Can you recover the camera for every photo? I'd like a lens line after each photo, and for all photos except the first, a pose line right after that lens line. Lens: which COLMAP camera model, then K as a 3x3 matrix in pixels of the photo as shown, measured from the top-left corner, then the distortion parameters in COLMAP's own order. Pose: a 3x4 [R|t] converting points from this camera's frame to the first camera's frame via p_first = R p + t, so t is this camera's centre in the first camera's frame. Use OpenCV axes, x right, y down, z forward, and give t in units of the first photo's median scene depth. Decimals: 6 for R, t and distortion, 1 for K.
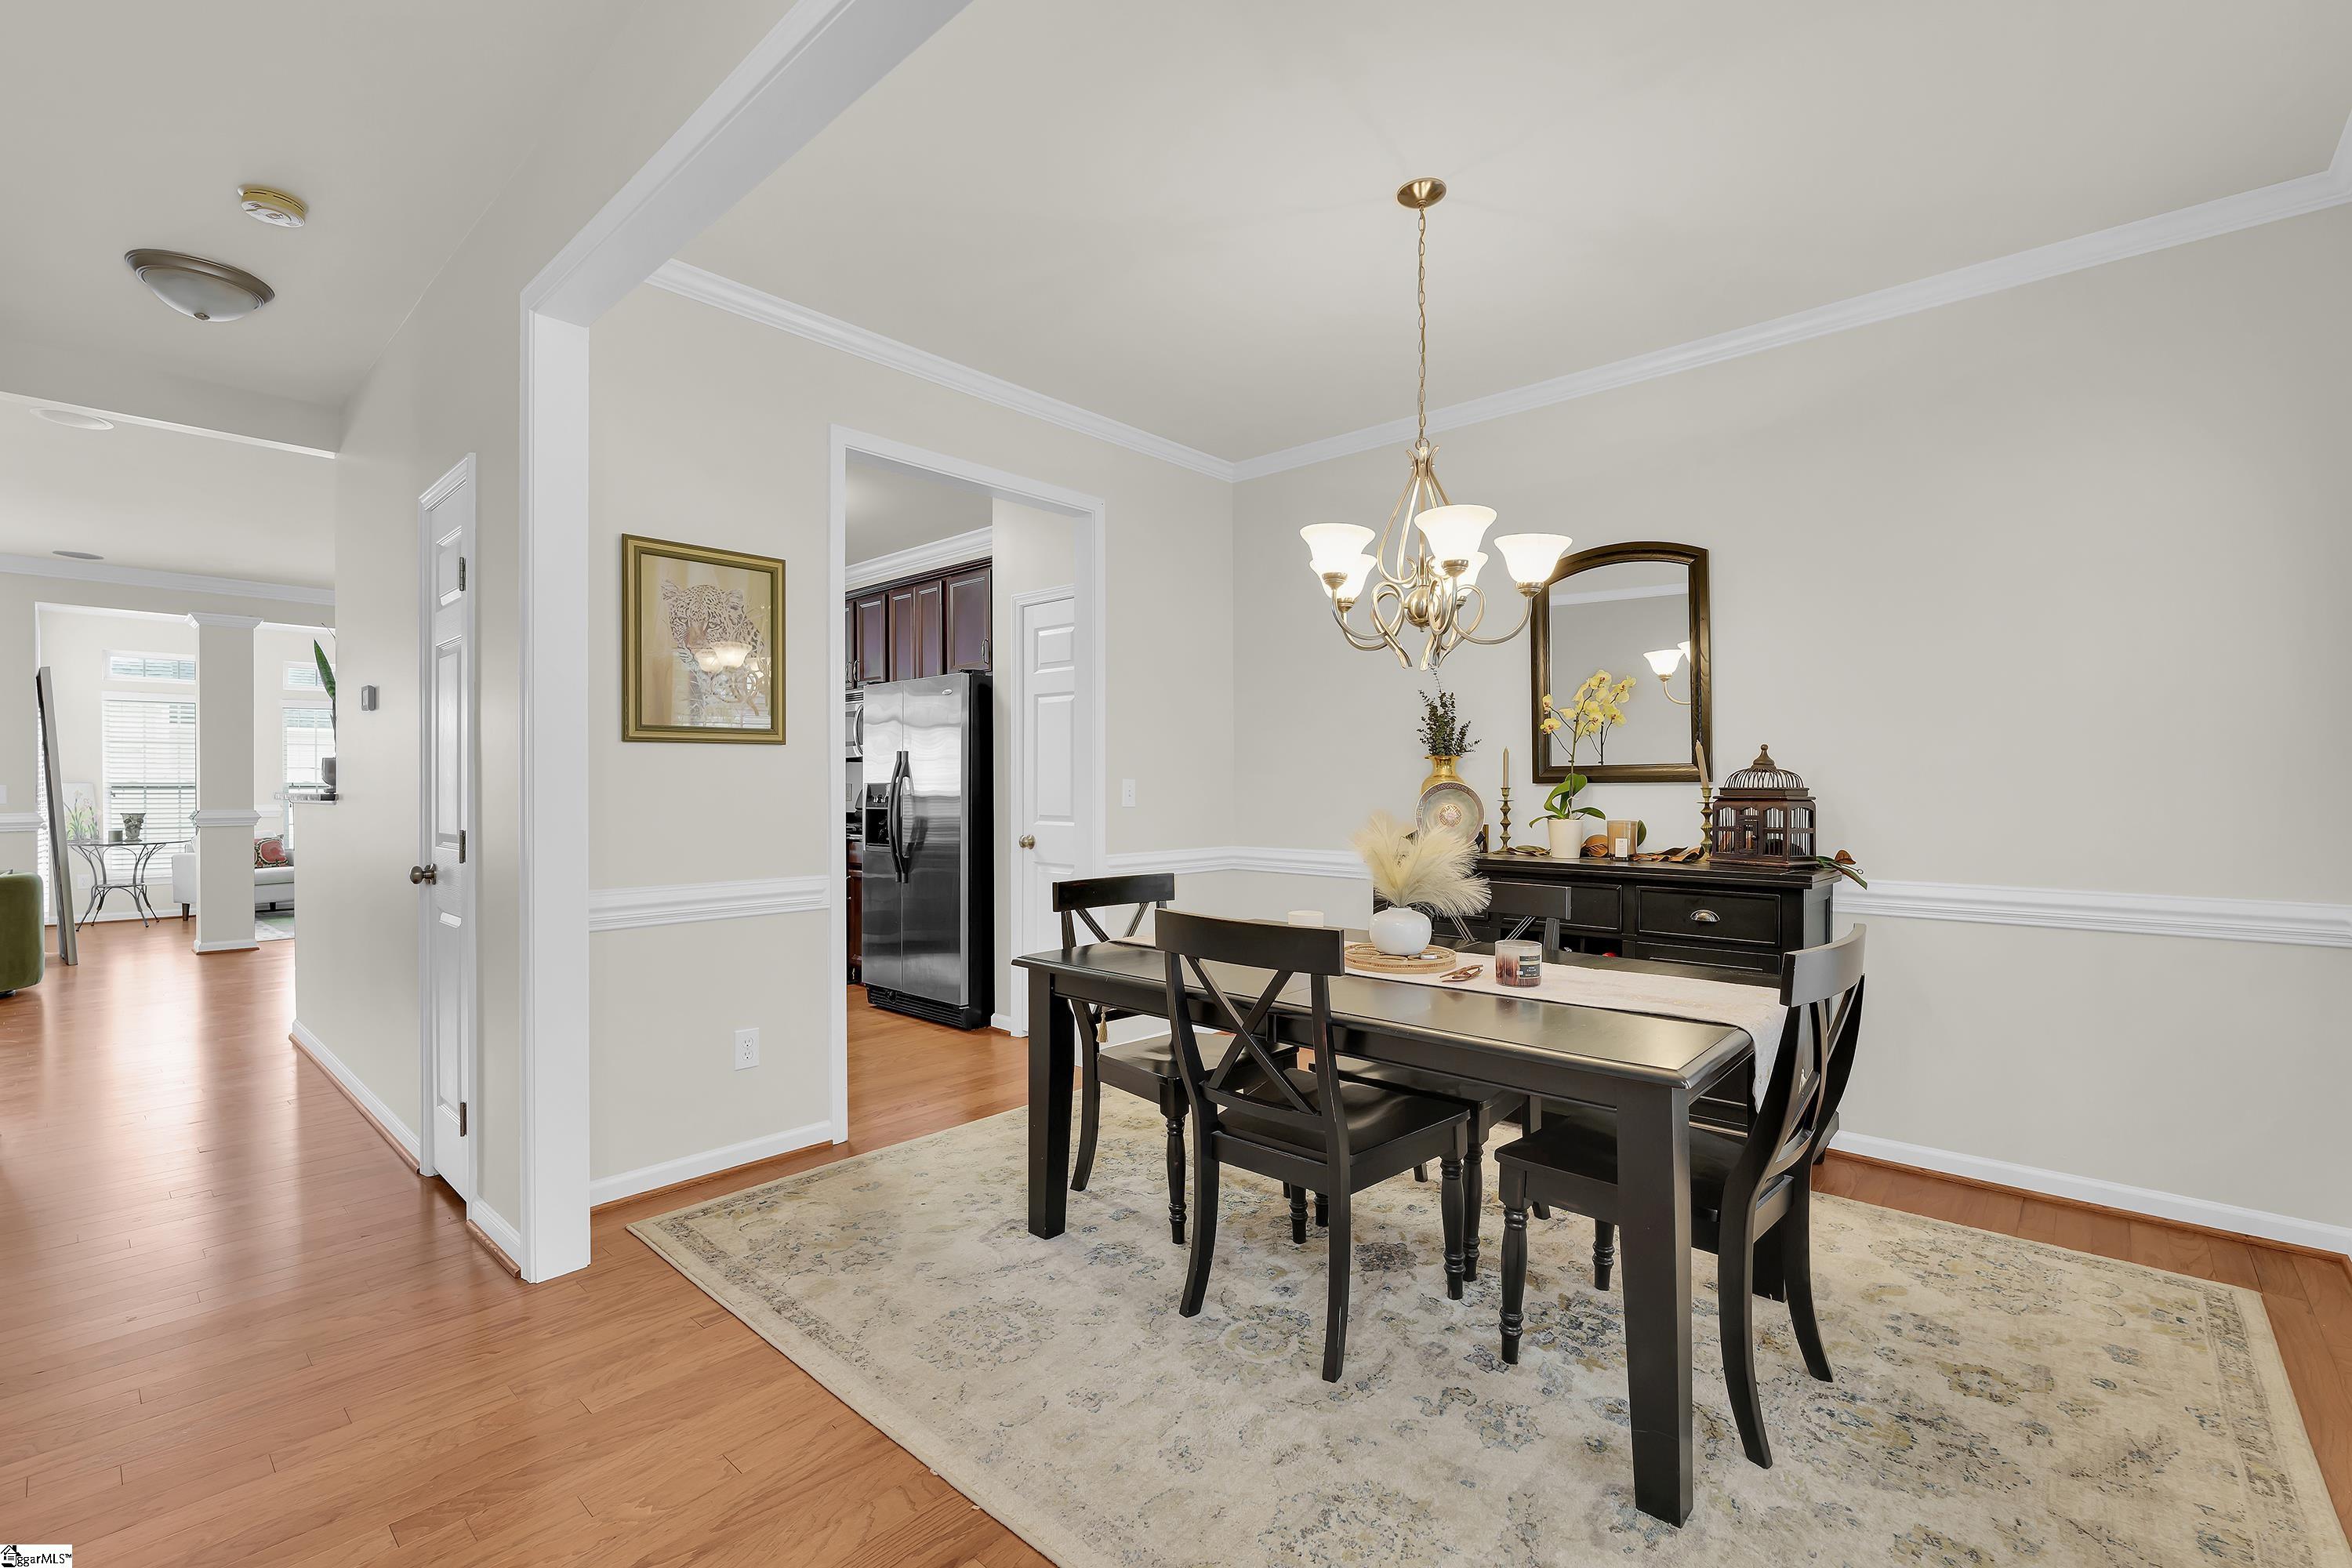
lens RADIAL K [[1031.5, 0, 1167.1], [0, 1031.5, 777.5], [0, 0, 1]] dist [-0.005951, 0.001088]
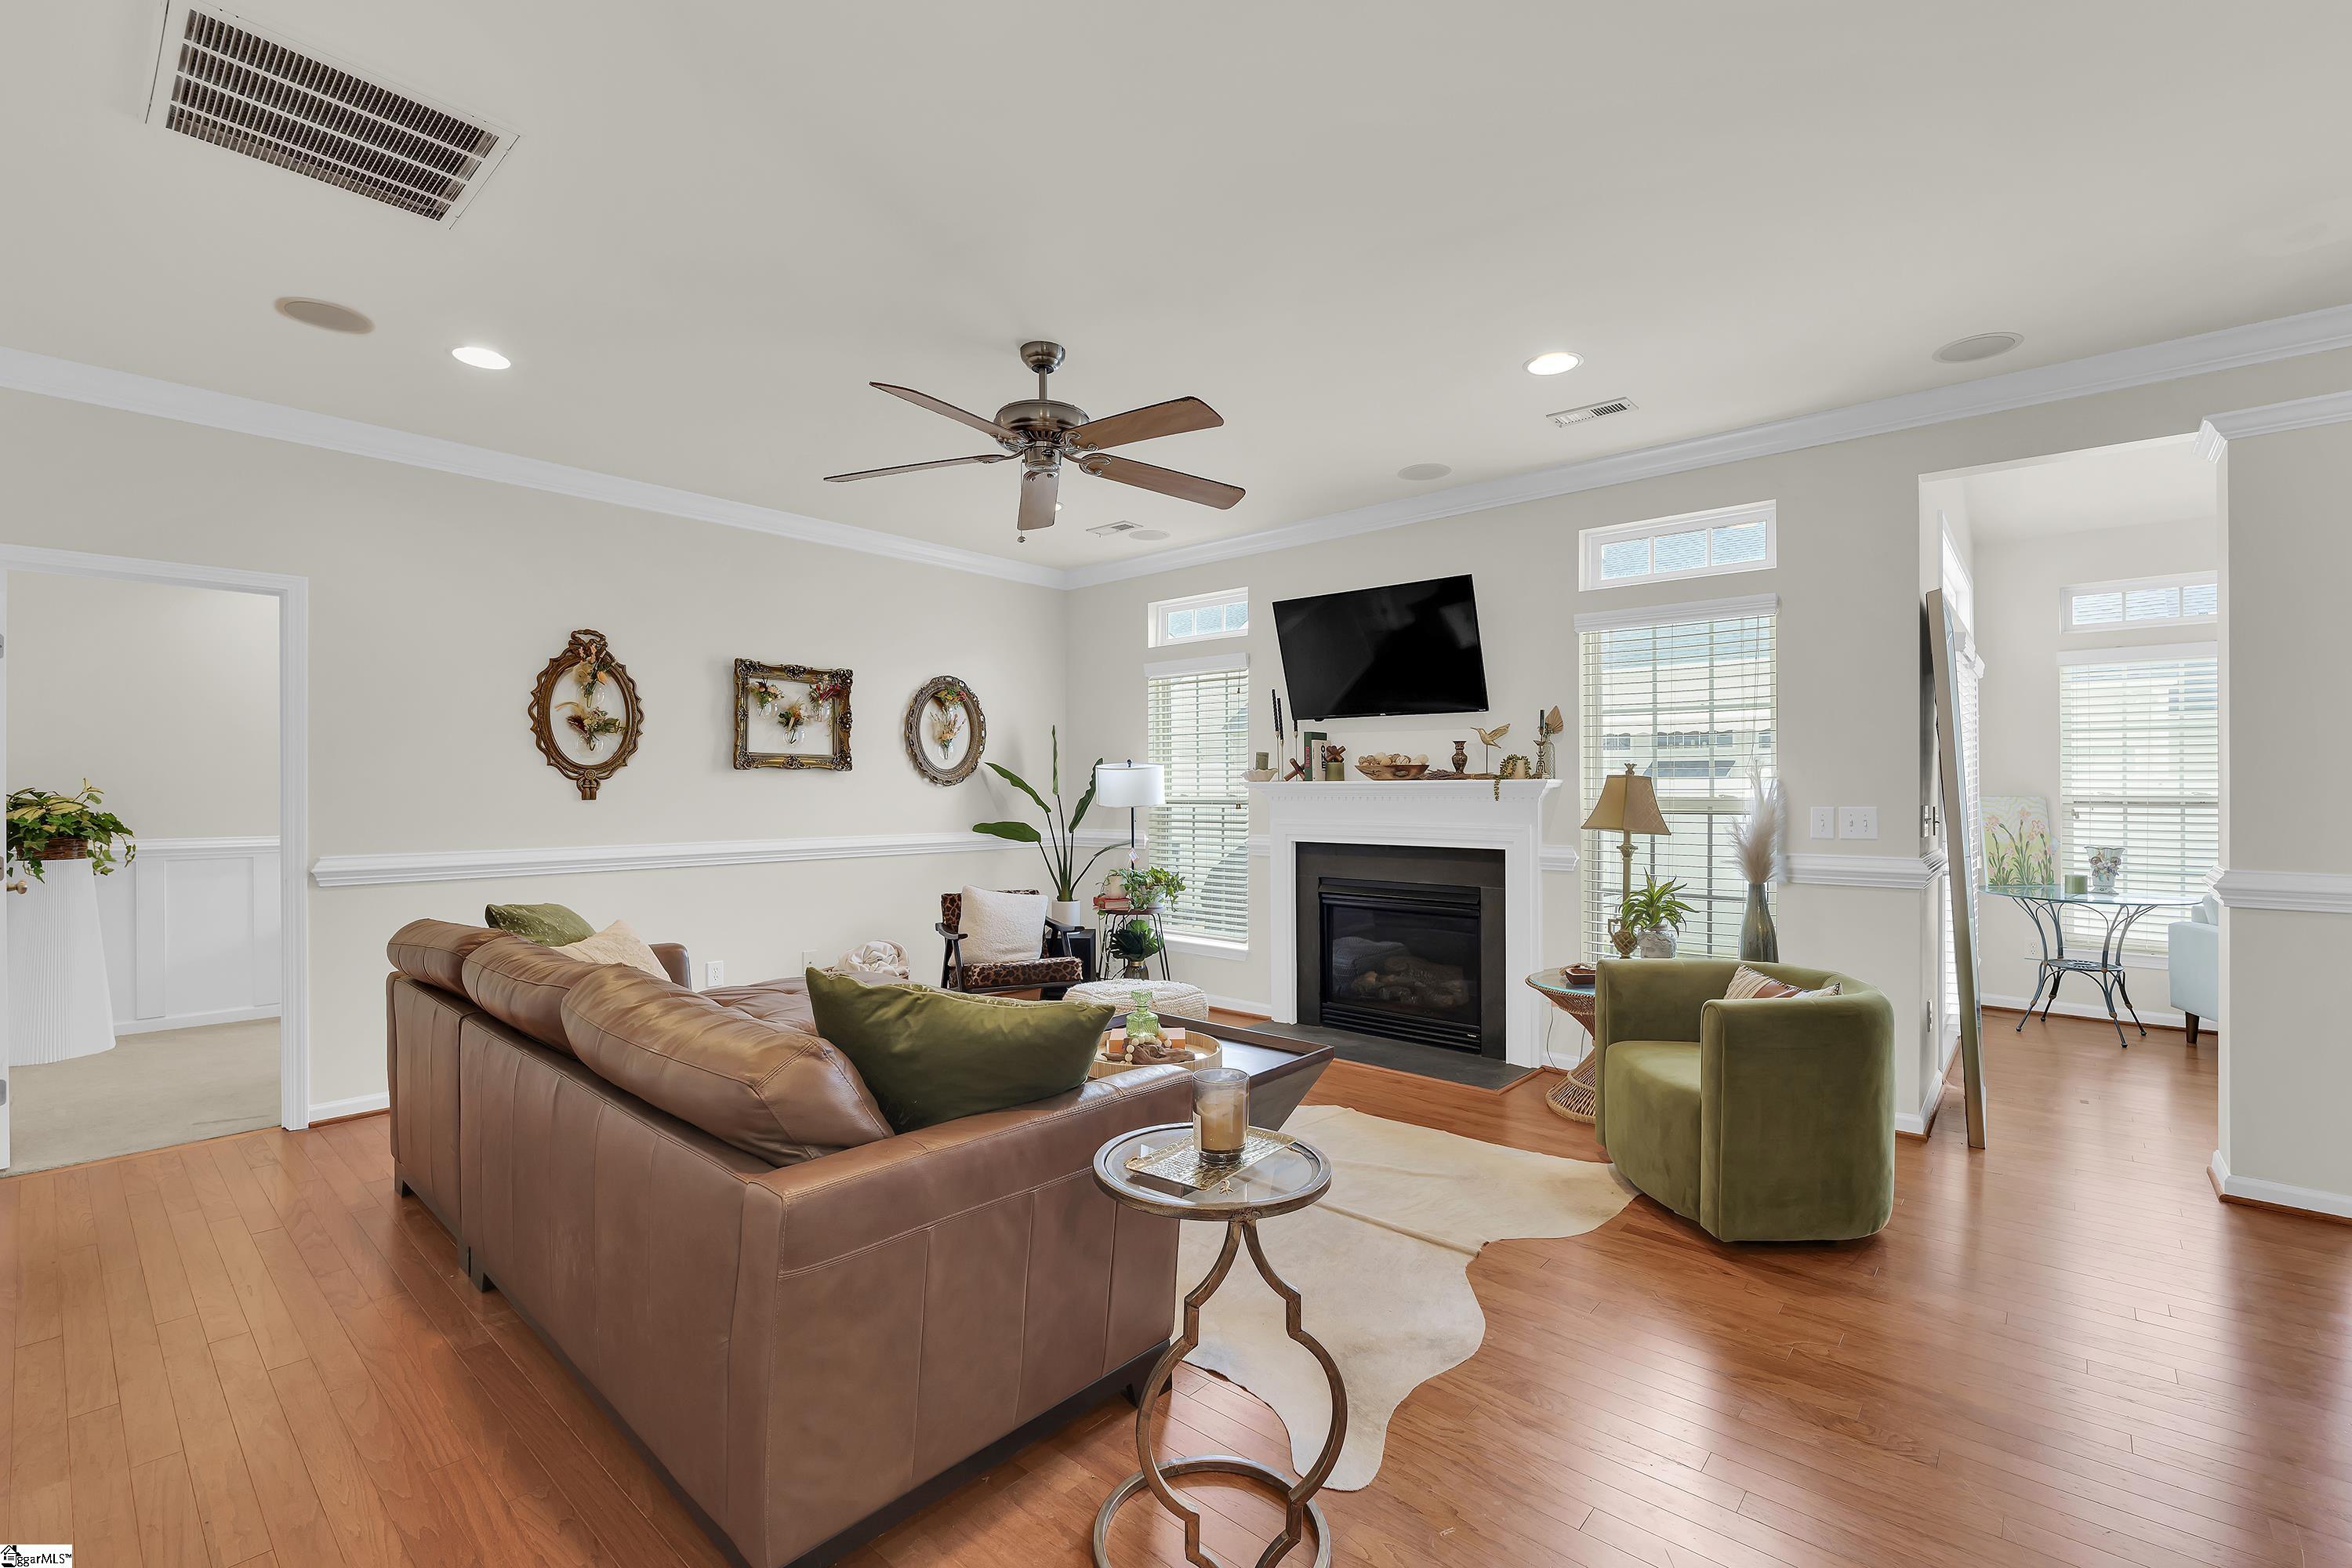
lens RADIAL K [[1031.5, 0, 1174.2], [0, 1031.5, 780.2], [0, 0, 1]] dist [-0.005951, 0.001088]
pose [[0.031873, 0.005226, -0.999478, -0.421455], [-0.004039, 0.999979, 0.005100, -0.006111], [0.999484, 0.003875, 0.031893, 0.434021]]
